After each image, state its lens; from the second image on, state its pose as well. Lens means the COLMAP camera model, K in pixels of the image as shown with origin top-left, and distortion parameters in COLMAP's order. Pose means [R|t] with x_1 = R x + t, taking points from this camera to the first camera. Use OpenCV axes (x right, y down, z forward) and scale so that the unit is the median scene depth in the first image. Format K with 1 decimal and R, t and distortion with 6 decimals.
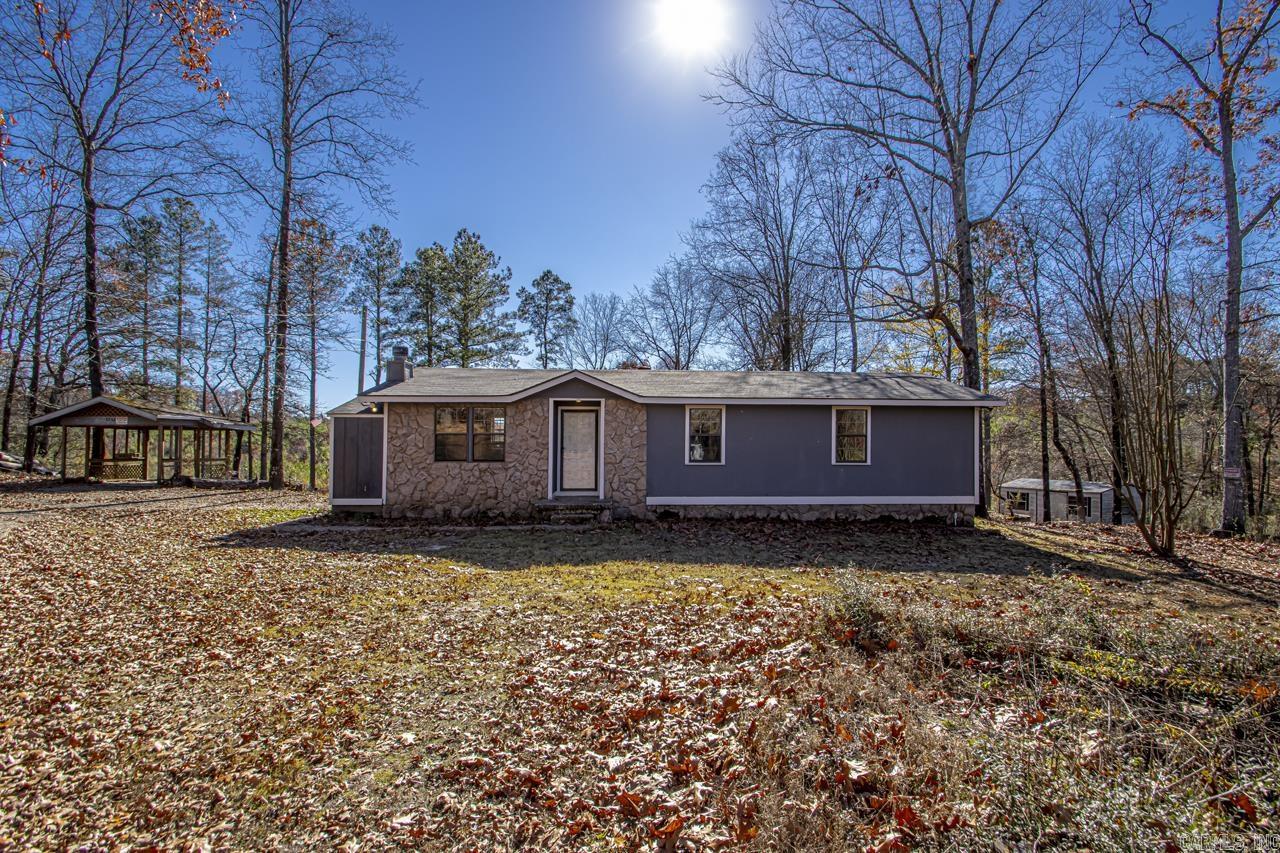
lens RADIAL K [[593.7, 0, 652.5], [0, 593.7, 428.4], [0, 0, 1]] dist [0.018448, -0.019260]
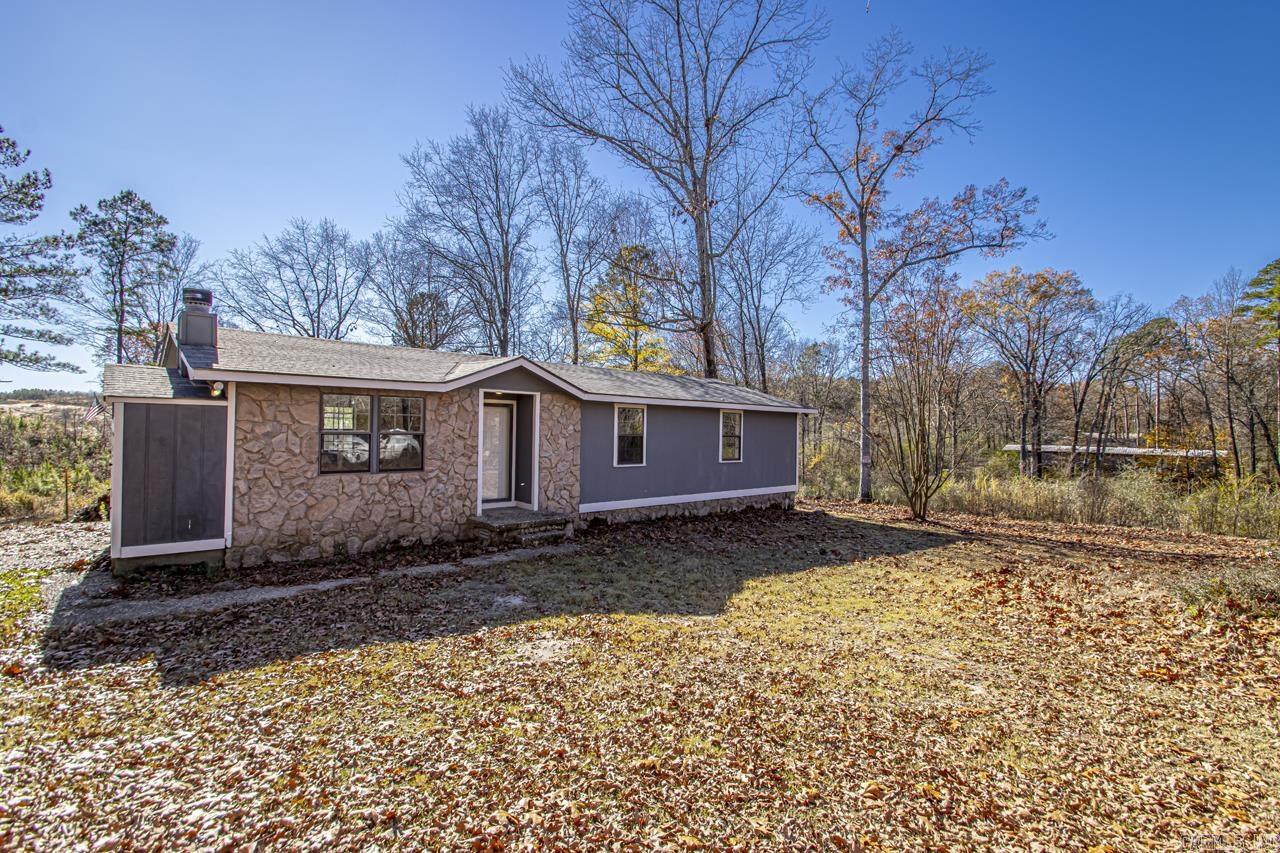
lens RADIAL K [[593.7, 0, 652.5], [0, 593.7, 428.4], [0, 0, 1]] dist [0.018448, -0.019260]
pose [[0.765724, 0.010778, 0.643078, -0.505785], [-0.020757, 0.999753, 0.007960, -0.008926], [-0.642834, -0.019443, 0.765759, 0.244325]]
